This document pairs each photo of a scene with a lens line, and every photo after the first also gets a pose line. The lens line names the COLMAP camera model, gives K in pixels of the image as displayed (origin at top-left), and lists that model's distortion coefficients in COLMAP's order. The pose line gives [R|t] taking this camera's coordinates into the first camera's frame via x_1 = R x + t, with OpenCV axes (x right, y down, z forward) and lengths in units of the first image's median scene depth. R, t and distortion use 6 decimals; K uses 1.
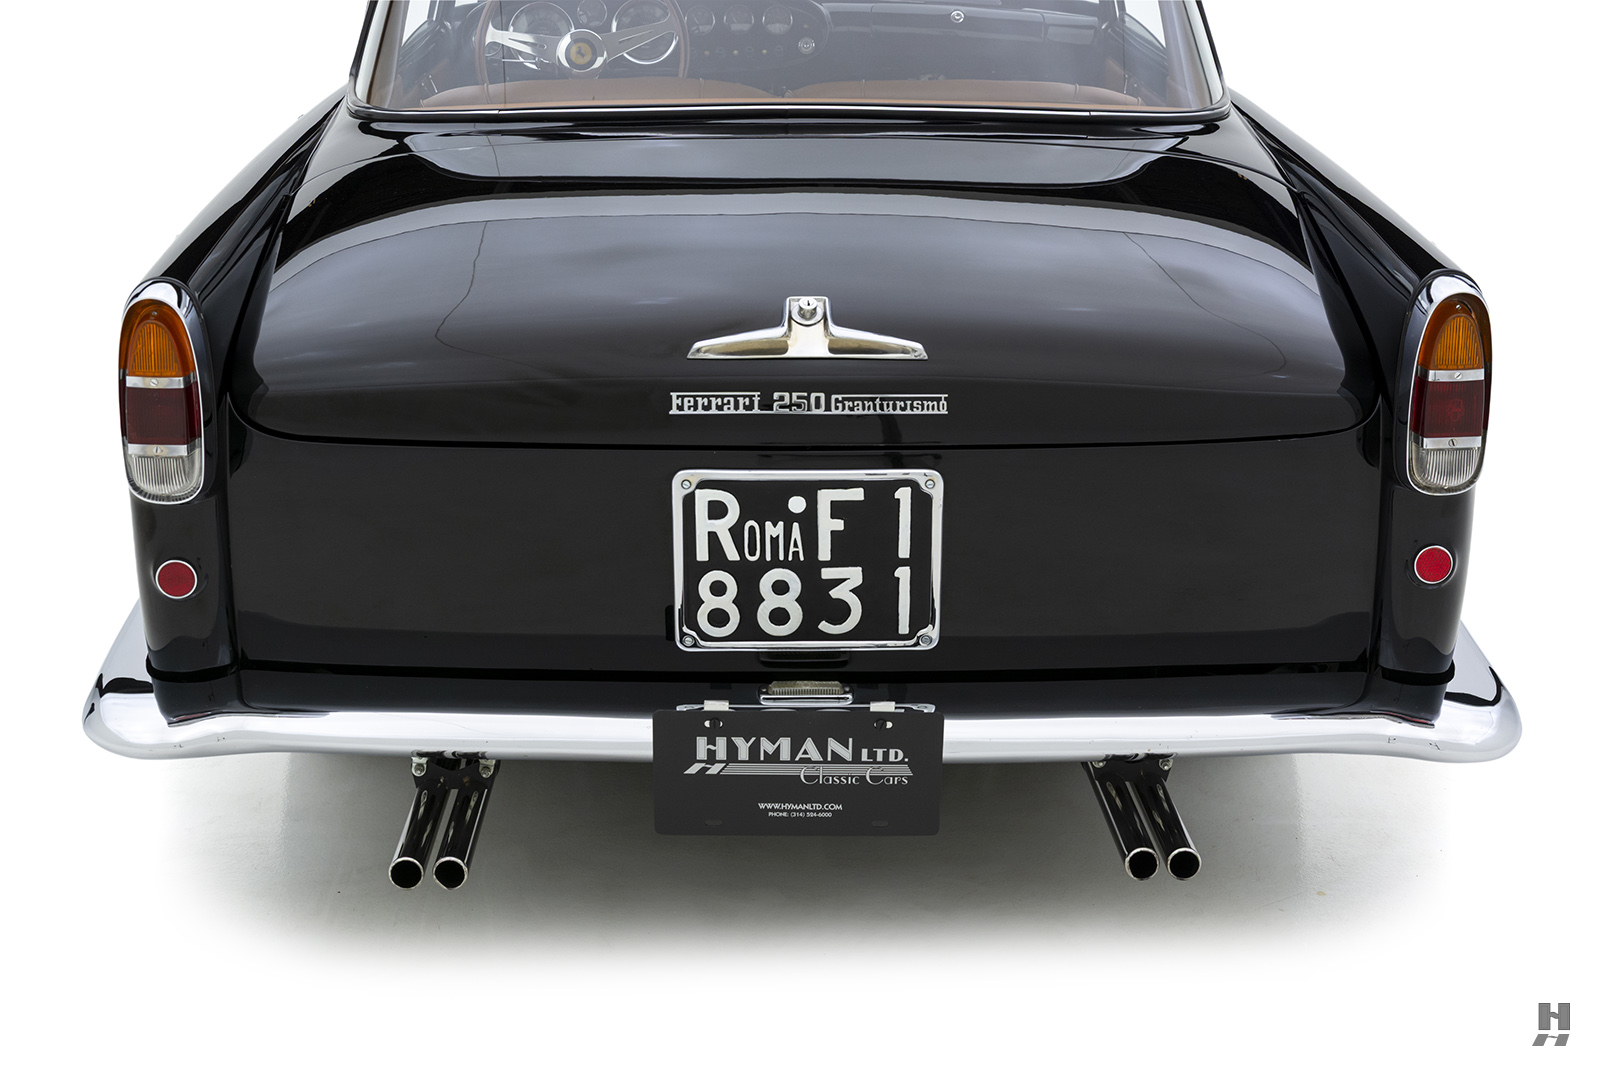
lens RADIAL K [[2326.3, 0, 800.6], [0, 2326.3, 534.5], [0, 0, 1]] dist [0.046041, 0.000000]
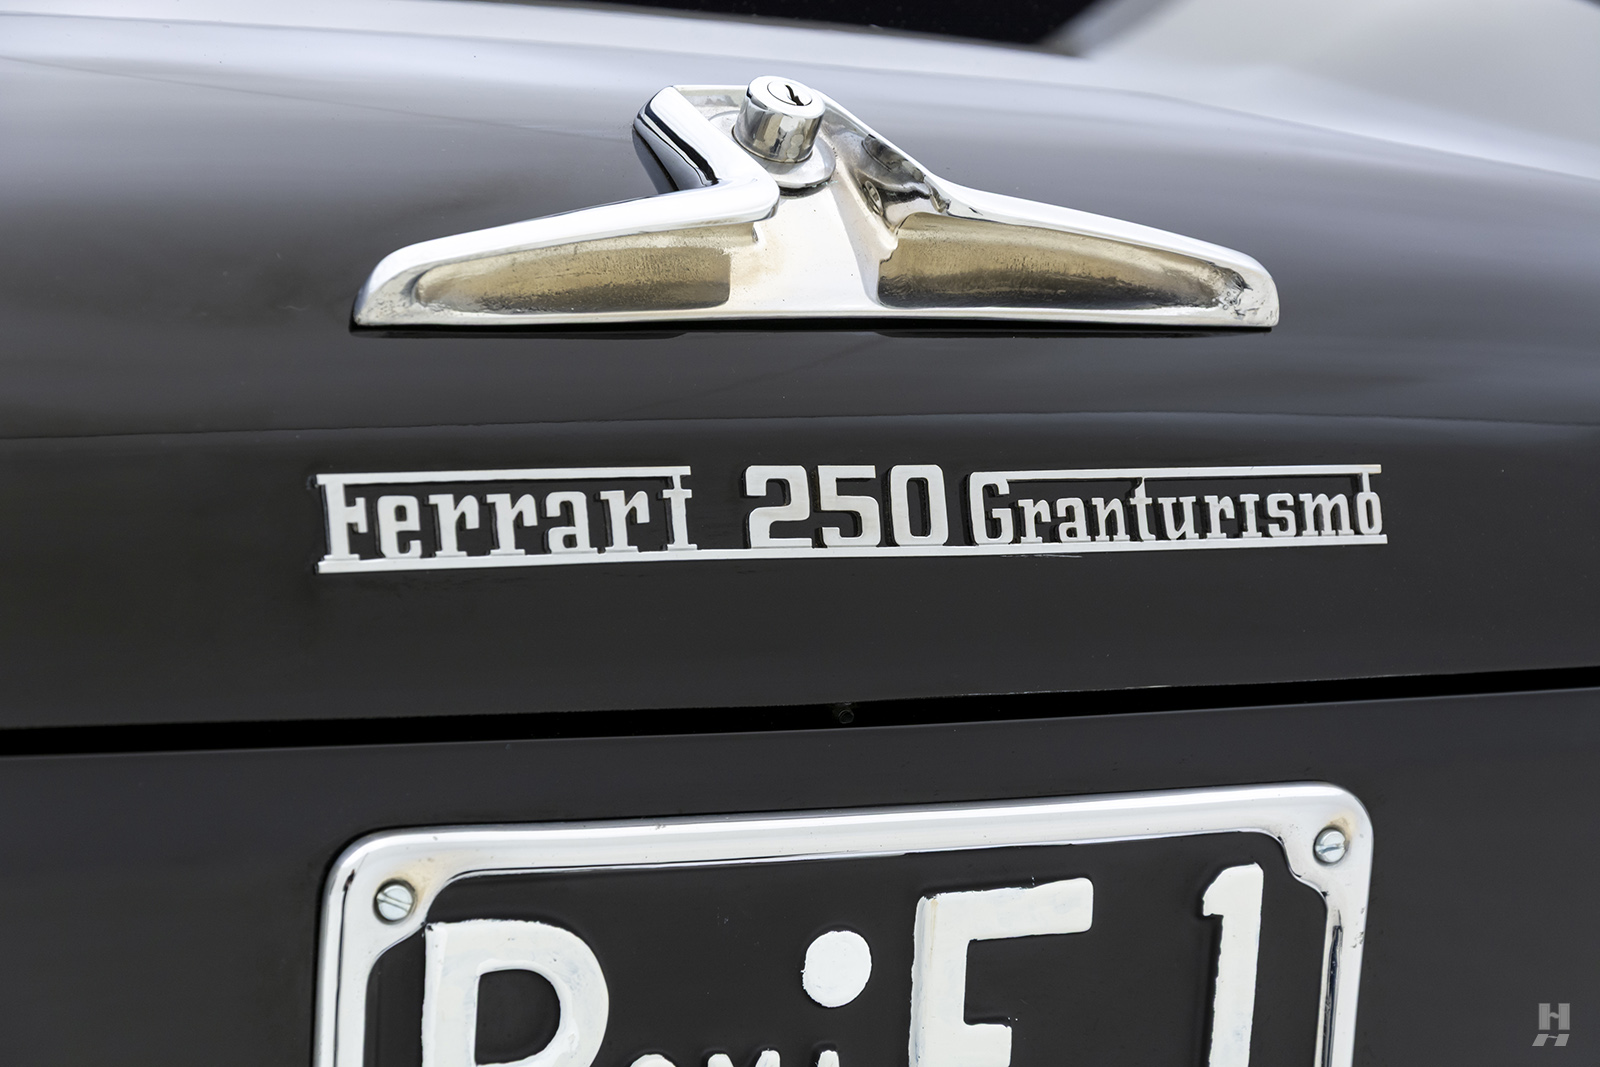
lens RADIAL K [[5555.5, 0, 799.8], [0, 5555.5, 531.8], [0, 0, 1]] dist [-0.283764, 0.000000]
pose [[0.885917, -0.023699, 0.463238, -0.253072], [0.098677, 0.985463, -0.138298, 0.019321], [-0.453227, 0.168231, 0.875376, 0.531313]]
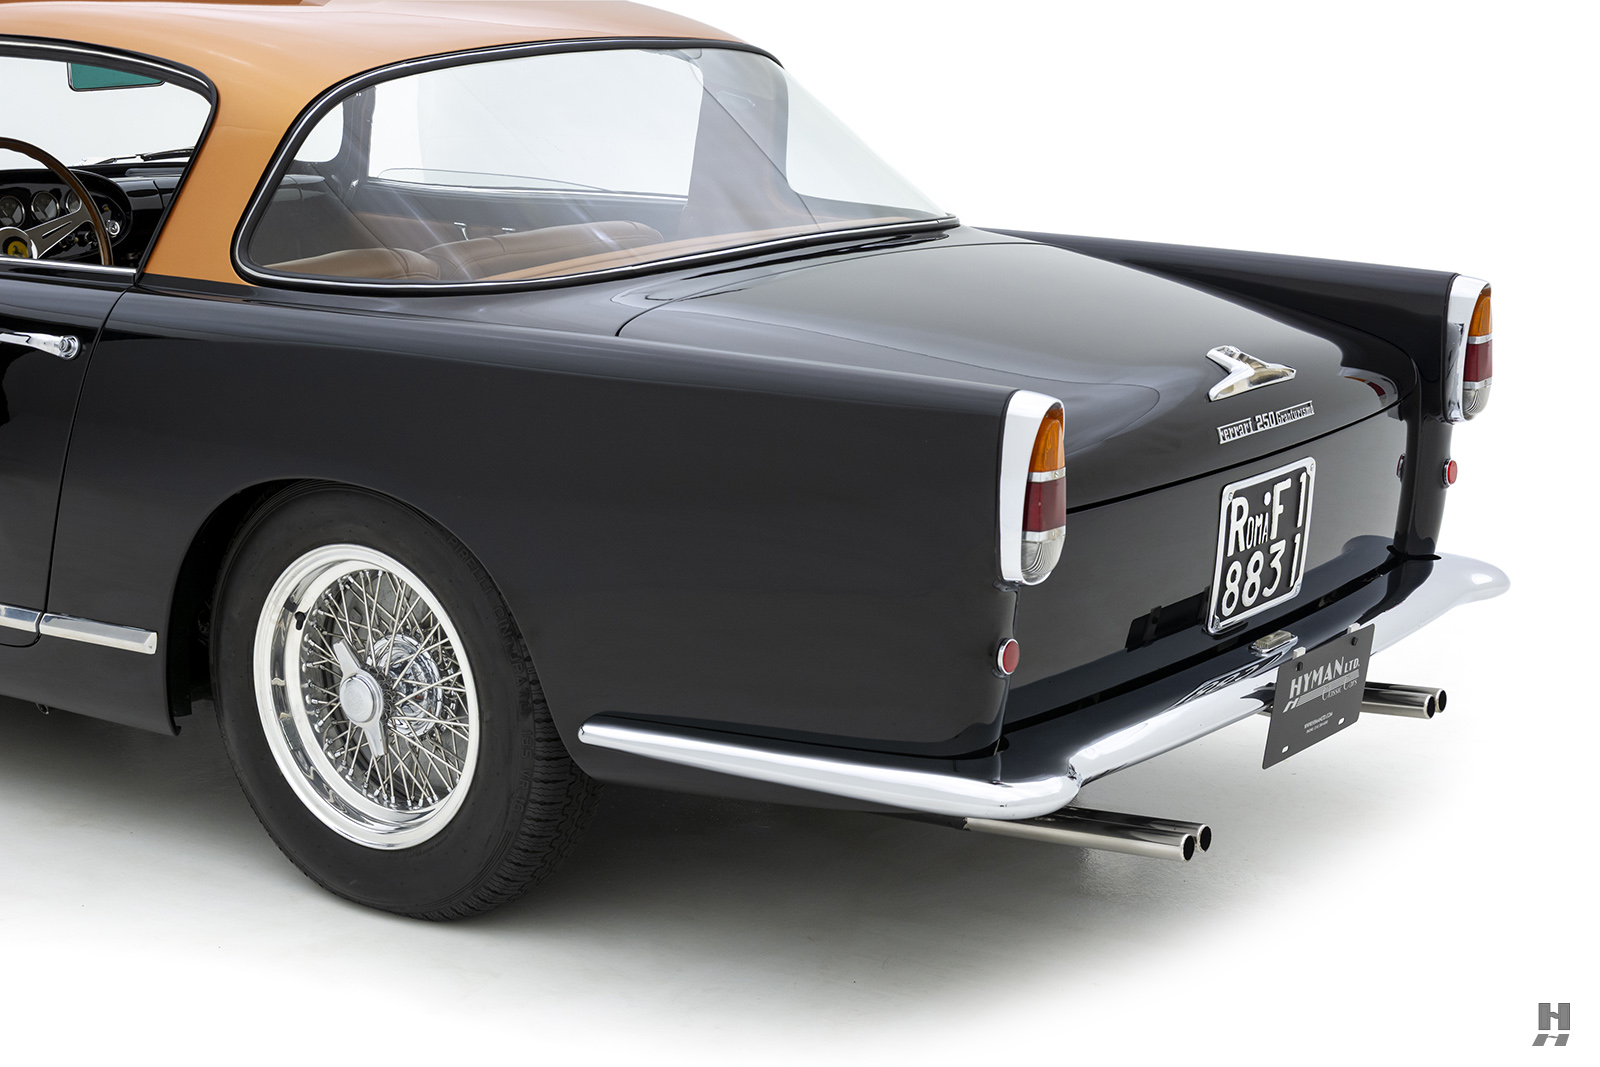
lens RADIAL K [[2695.3, 0, 799.1], [0, 2695.3, 533.9], [0, 0, 1]] dist [-0.131852, 0.000000]
pose [[0.610910, -0.176110, 0.771864, -1.356835], [0.242670, 0.969670, 0.029175, -0.103557], [-0.753592, 0.169485, 0.635118, 0.236665]]
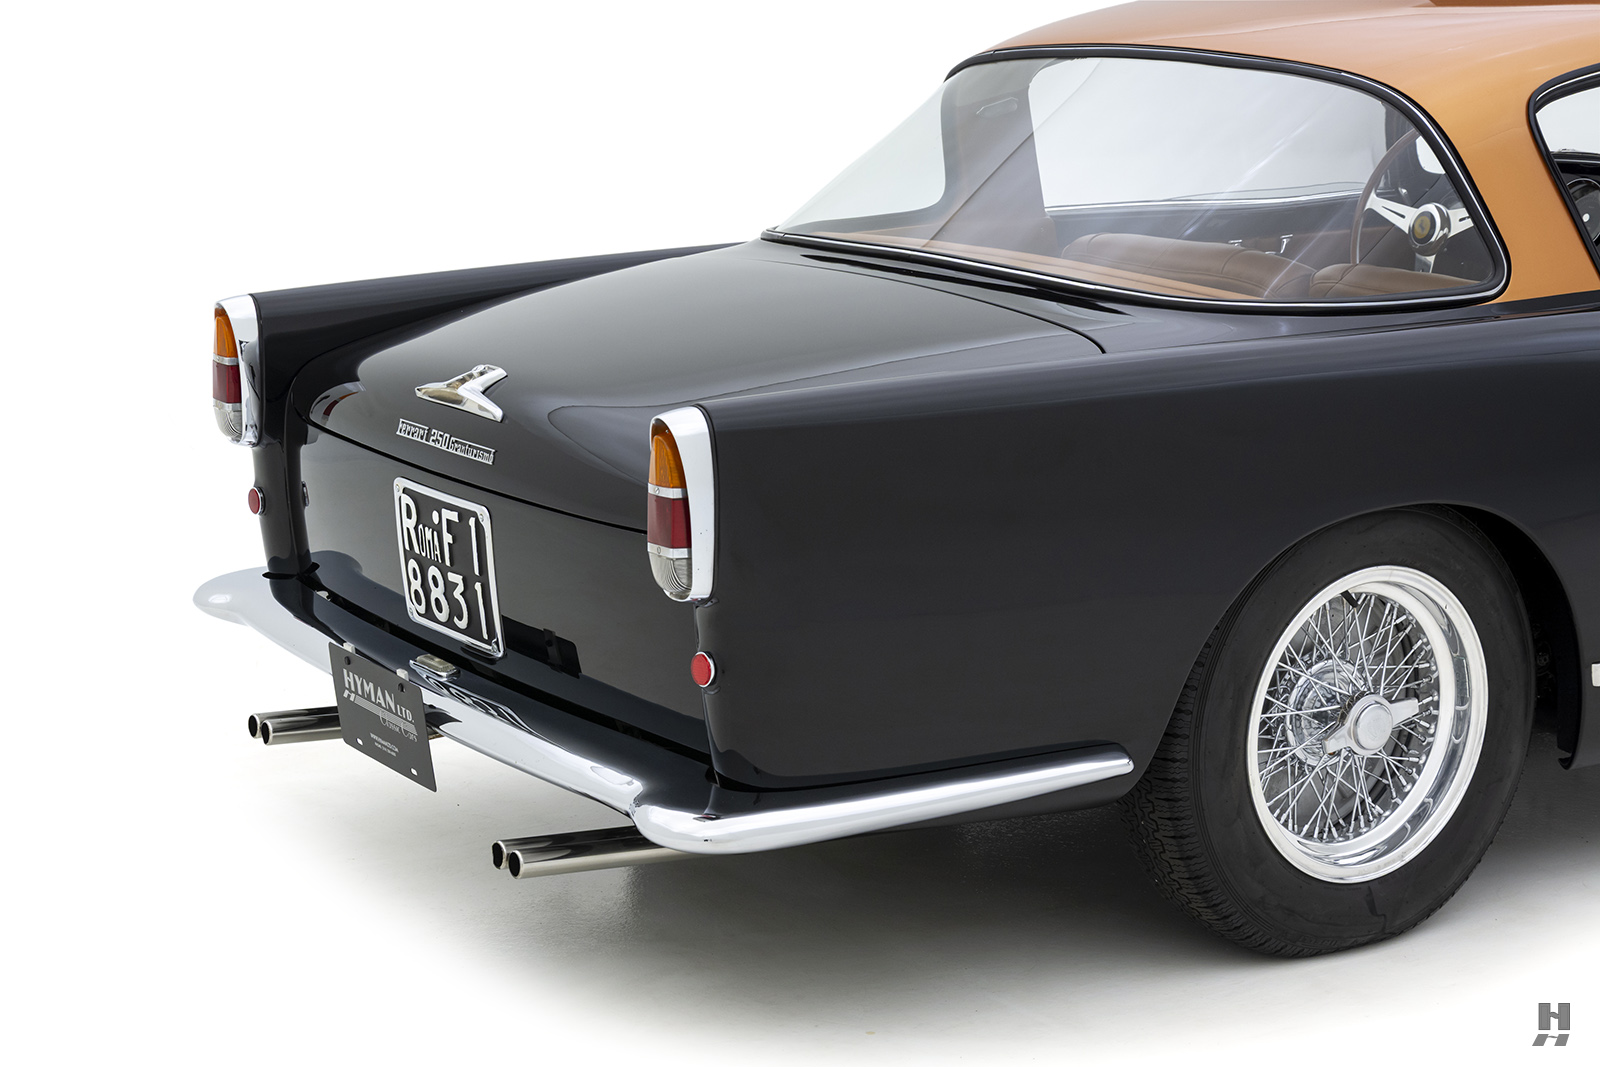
lens RADIAL K [[2993.0, 0, 798.5], [0, 2993.0, 534.4], [0, 0, 1]] dist [-0.052385, 0.000000]
pose [[0.523390, 0.162295, -0.836495, 1.522902], [-0.246893, 0.968466, 0.033421, -0.110962], [0.815541, 0.189033, 0.546955, 0.252096]]
